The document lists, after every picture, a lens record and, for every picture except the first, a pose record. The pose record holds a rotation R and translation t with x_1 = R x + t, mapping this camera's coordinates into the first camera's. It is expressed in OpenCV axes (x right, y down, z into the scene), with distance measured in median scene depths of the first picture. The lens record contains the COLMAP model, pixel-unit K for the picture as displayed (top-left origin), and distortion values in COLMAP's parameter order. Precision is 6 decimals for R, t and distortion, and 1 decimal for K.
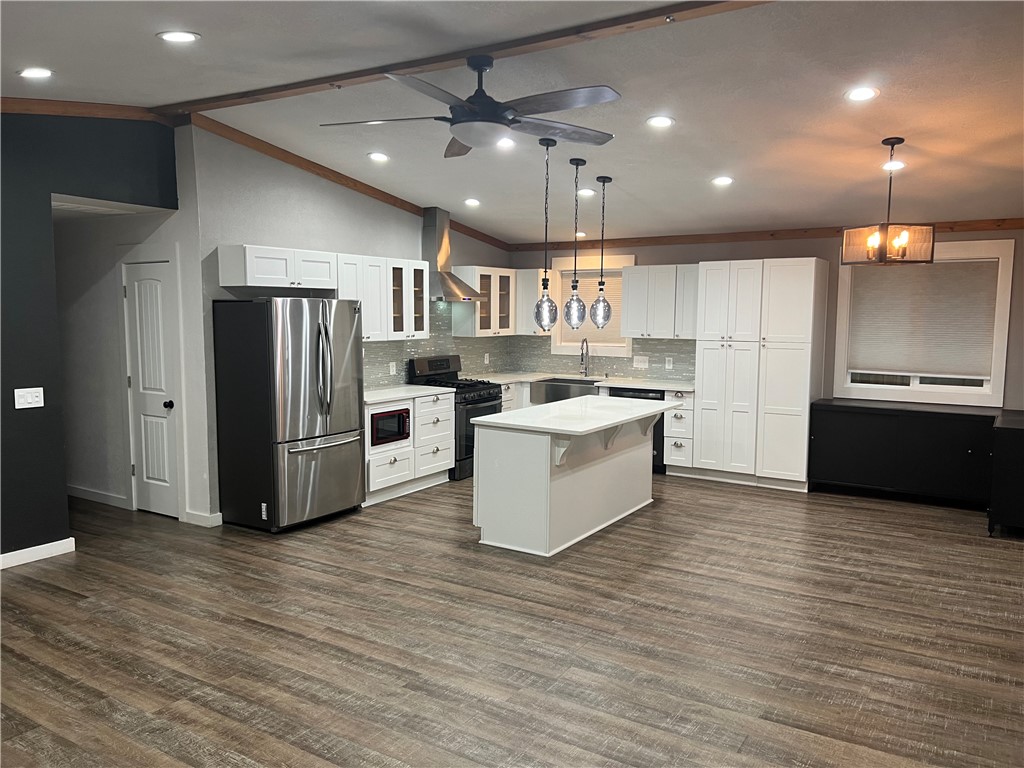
lens RADIAL K [[765.1, 0, 519.3], [0, 765.1, 374.0], [0, 0, 1]] dist [0.044329, -0.032454]
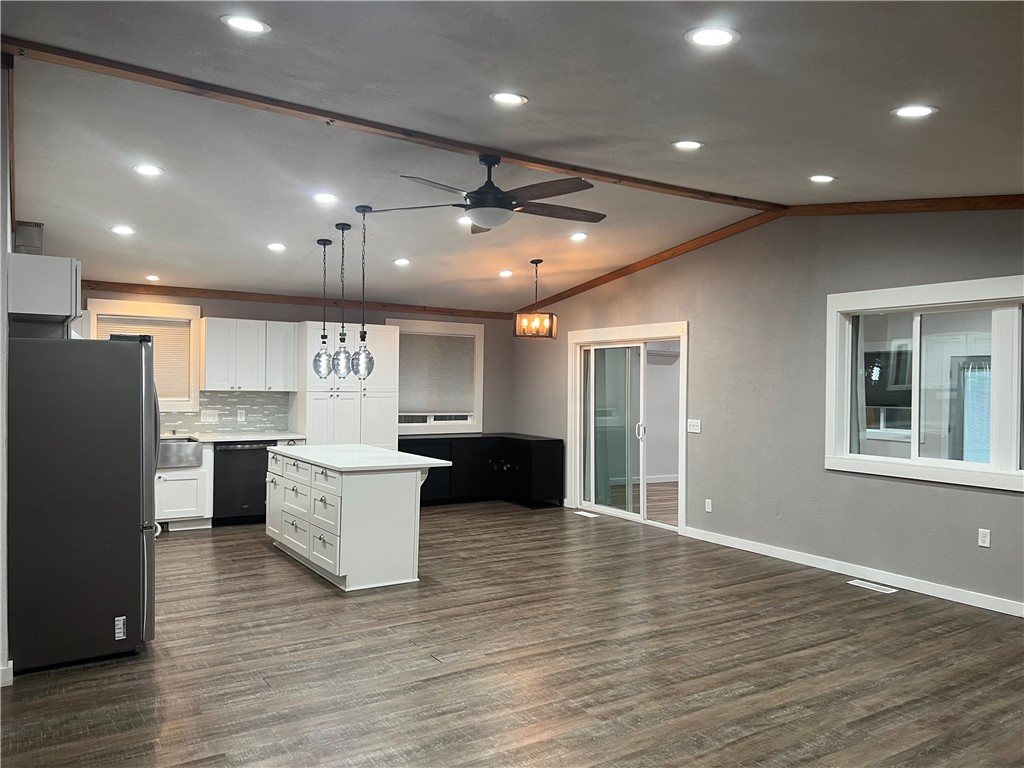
lens RADIAL K [[765.1, 0, 515.5], [0, 765.1, 394.8], [0, 0, 1]] dist [0.044329, -0.032454]
pose [[0.426838, -0.014154, 0.904217, -0.932660], [0.062821, 0.997926, -0.014034, -0.007535], [-0.902143, 0.062794, 0.426842, 0.386050]]
